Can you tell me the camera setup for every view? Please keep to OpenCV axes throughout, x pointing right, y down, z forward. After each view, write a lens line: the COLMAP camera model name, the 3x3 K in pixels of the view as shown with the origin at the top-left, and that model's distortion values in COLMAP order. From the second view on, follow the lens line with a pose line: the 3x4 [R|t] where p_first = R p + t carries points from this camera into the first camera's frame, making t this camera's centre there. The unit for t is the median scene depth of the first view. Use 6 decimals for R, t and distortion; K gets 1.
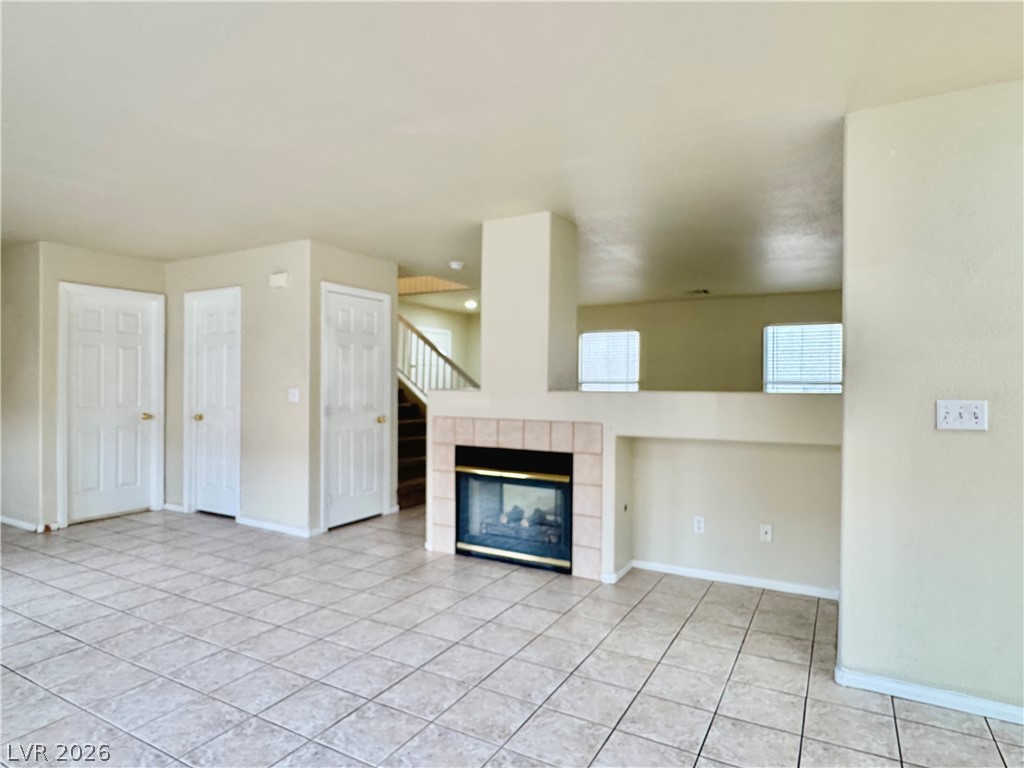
lens RADIAL K [[598.1, 0, 509.8], [0, 598.1, 381.0], [0, 0, 1]] dist [-0.001339, 0.001545]
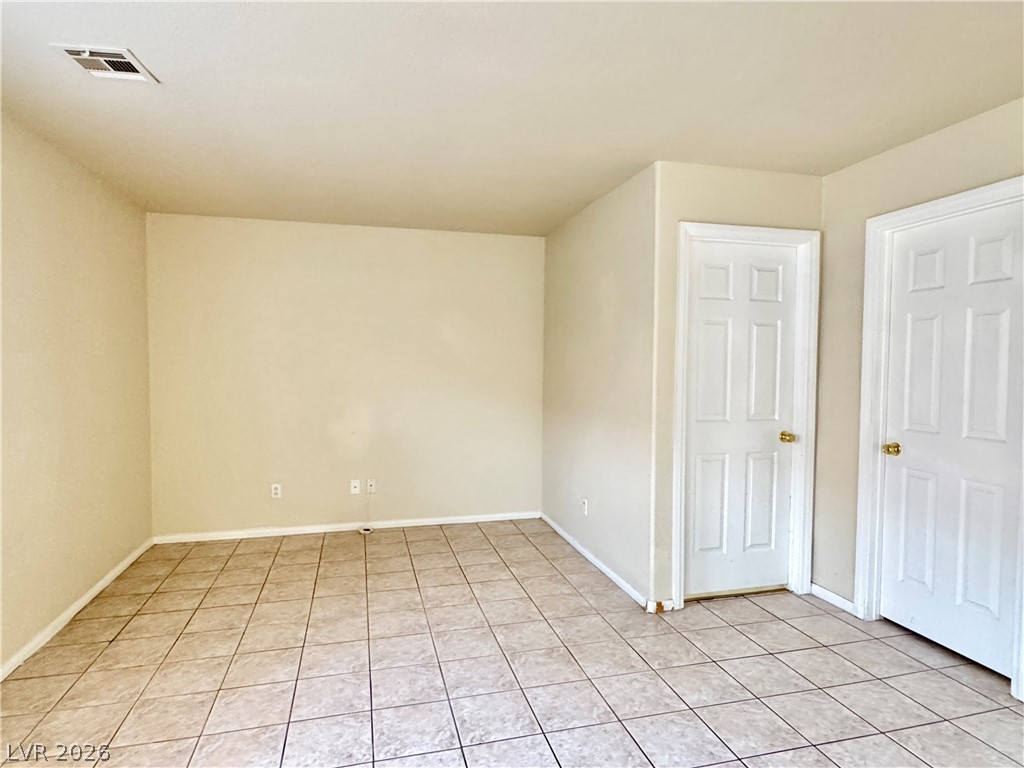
lens RADIAL K [[598.1, 0, 511.6], [0, 598.1, 386.9], [0, 0, 1]] dist [-0.001339, 0.001545]
pose [[0.699795, 0.021888, -0.714008, -0.378753], [-0.001508, 0.999573, 0.029164, -0.009265], [0.714342, -0.019332, 0.699530, 0.386714]]
